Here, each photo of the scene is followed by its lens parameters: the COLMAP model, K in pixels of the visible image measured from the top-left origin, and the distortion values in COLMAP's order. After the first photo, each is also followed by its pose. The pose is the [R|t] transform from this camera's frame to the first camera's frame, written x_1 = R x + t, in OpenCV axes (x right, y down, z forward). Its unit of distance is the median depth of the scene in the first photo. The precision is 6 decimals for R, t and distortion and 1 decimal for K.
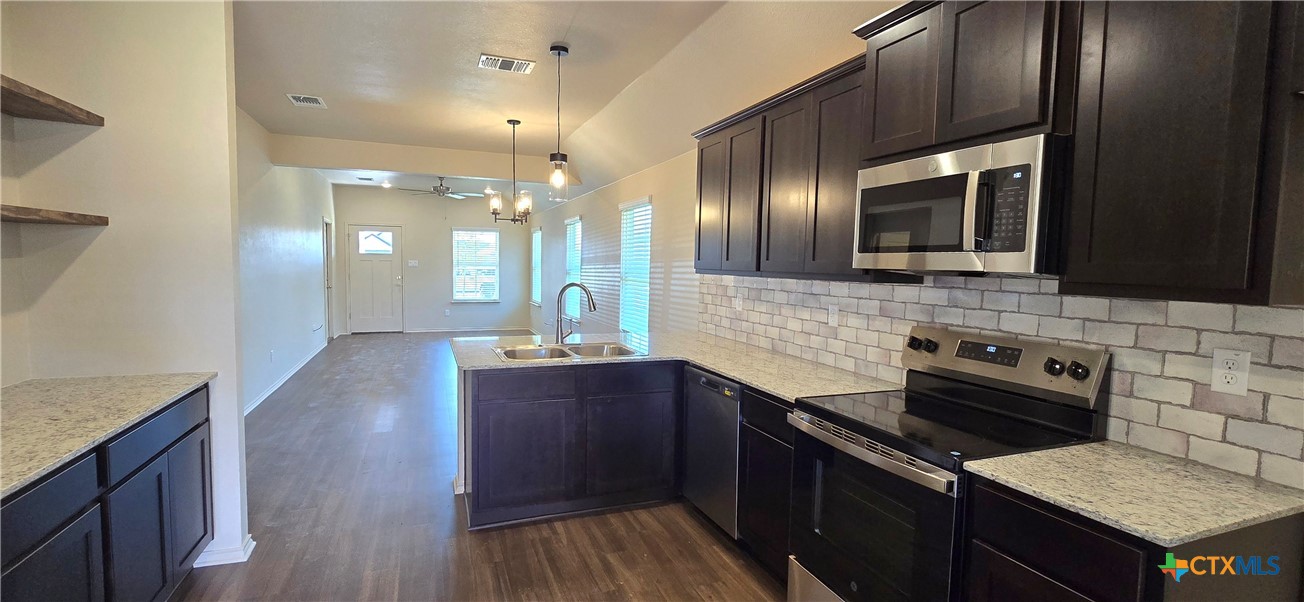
lens RADIAL K [[577.5, 0, 650.4], [0, 577.5, 304.1], [0, 0, 1]] dist [-0.000842, -0.000310]
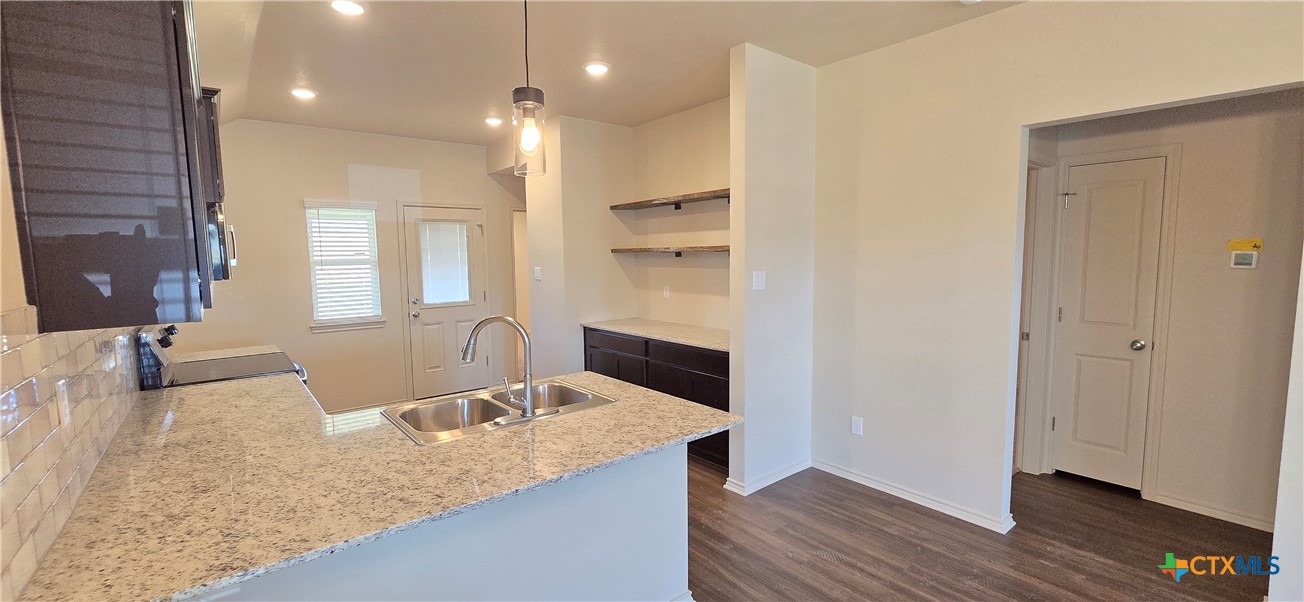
lens RADIAL K [[529.9, 0, 652.0], [0, 529.9, 301.0], [0, 0, 1]] dist [-0.020323, 0.009337]
pose [[-0.950612, 0.018197, -0.309847, -0.132713], [-0.029728, 0.988352, 0.149252, -0.167462], [0.308954, 0.151092, -0.938999, 1.849077]]
